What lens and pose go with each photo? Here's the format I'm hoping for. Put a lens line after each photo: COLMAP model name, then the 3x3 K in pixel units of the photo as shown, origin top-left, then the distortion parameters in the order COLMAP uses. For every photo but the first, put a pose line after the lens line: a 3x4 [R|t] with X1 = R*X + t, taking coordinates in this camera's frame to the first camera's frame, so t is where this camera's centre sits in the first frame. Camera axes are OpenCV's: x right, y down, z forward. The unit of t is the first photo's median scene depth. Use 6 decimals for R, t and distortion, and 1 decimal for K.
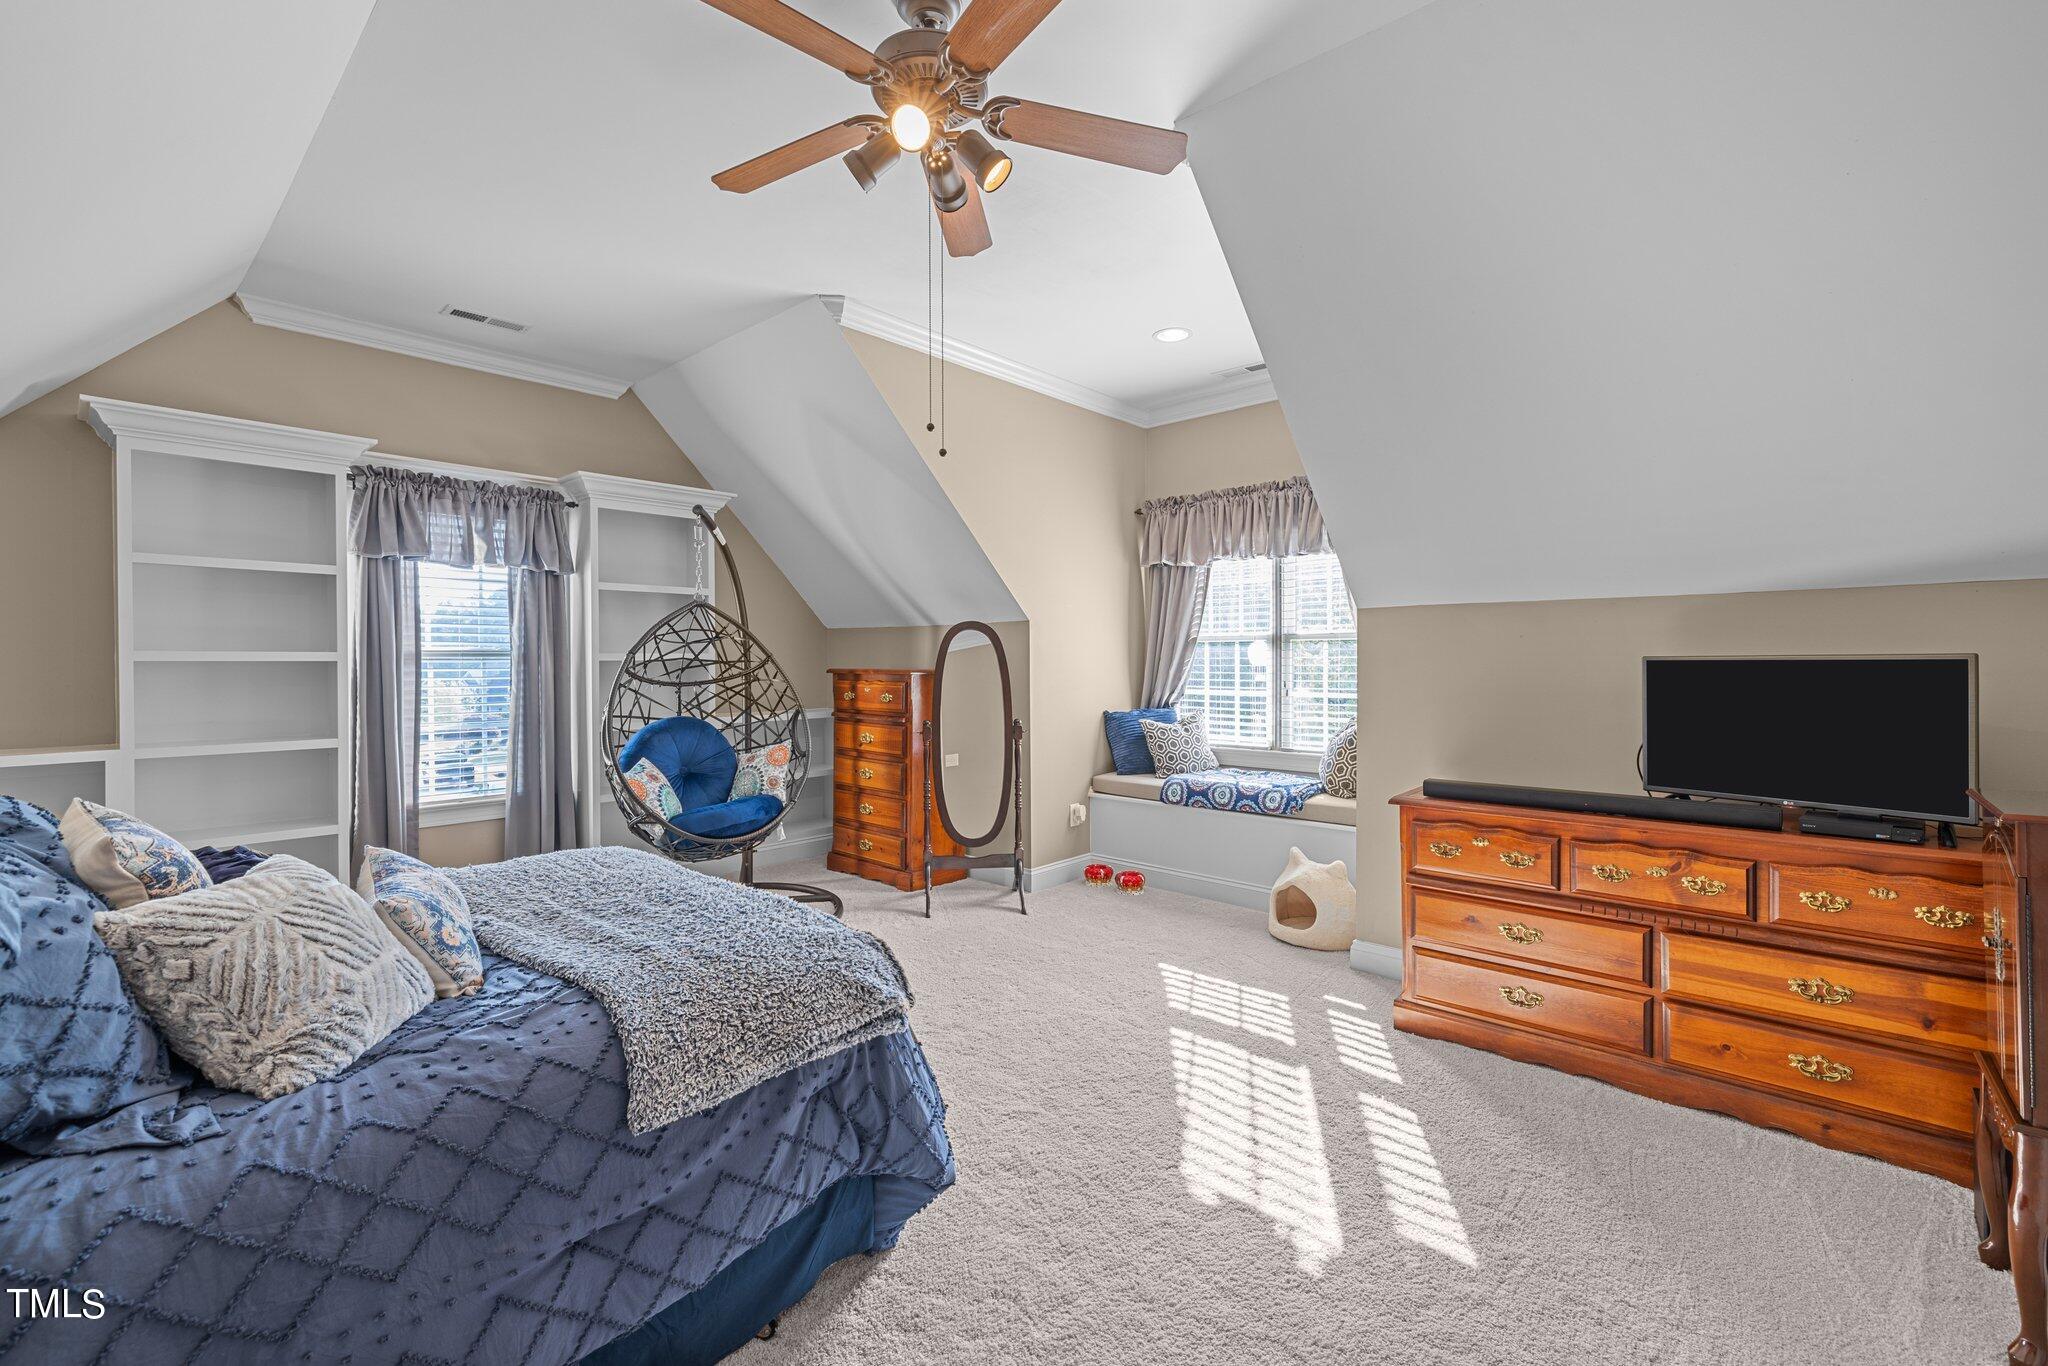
lens RADIAL K [[848.1, 0, 1014.6], [0, 848.1, 667.1], [0, 0, 1]] dist [0.000368, -0.000092]
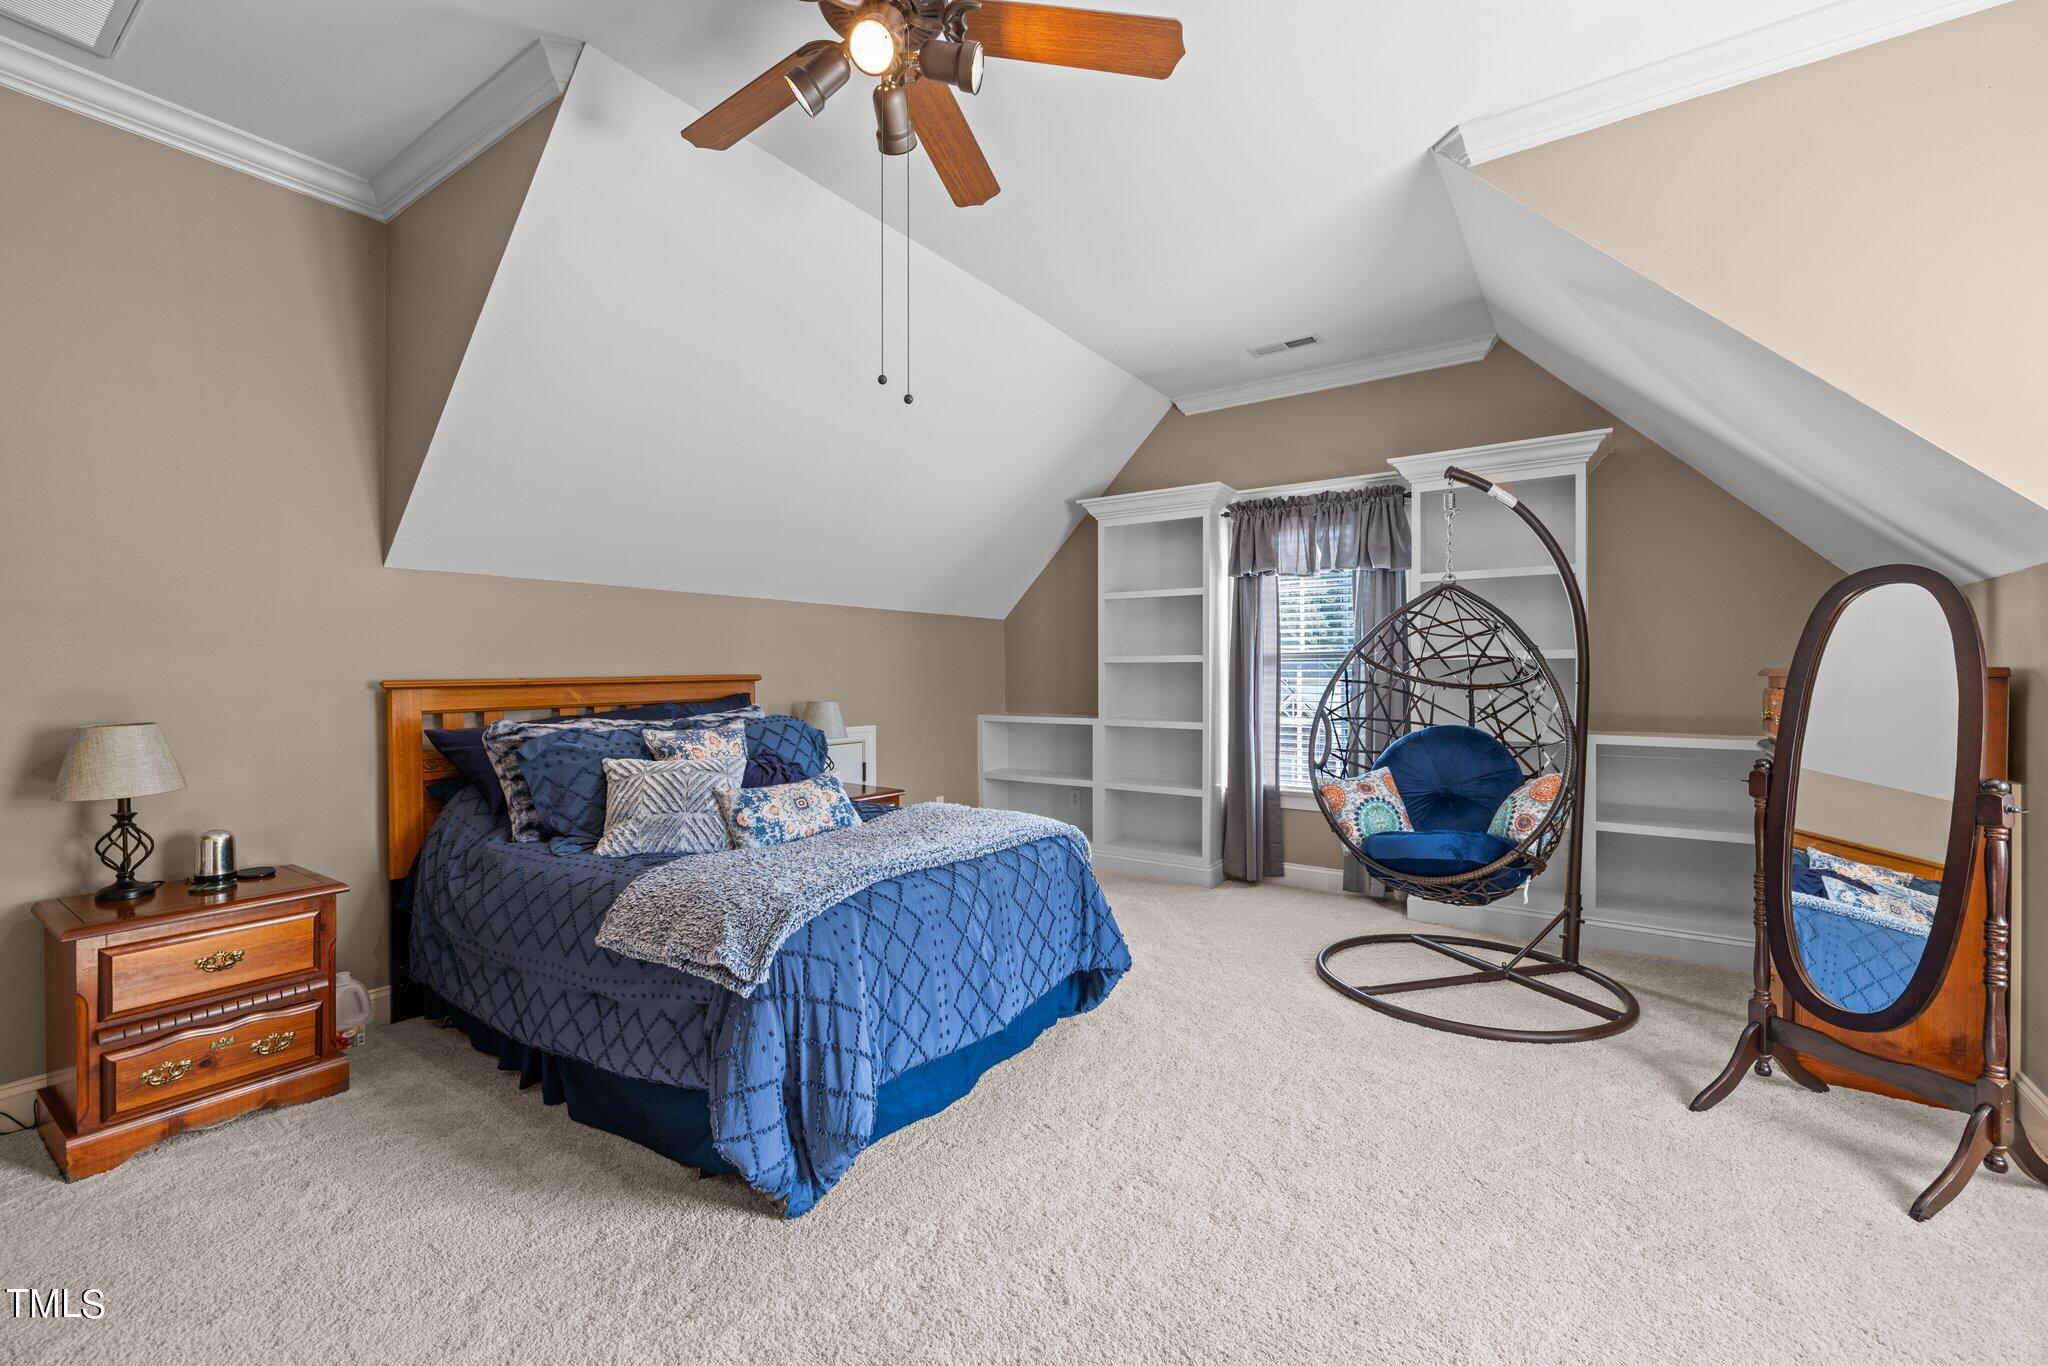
lens RADIAL K [[848.1, 0, 1014.5], [0, 848.1, 683.1], [0, 0, 1]] dist [0.000368, -0.000092]
pose [[0.146161, 0.010901, -0.989201, 0.372877], [-0.007165, 0.999925, 0.009960, 0.011988], [0.989235, 0.005632, 0.146228, 0.462901]]
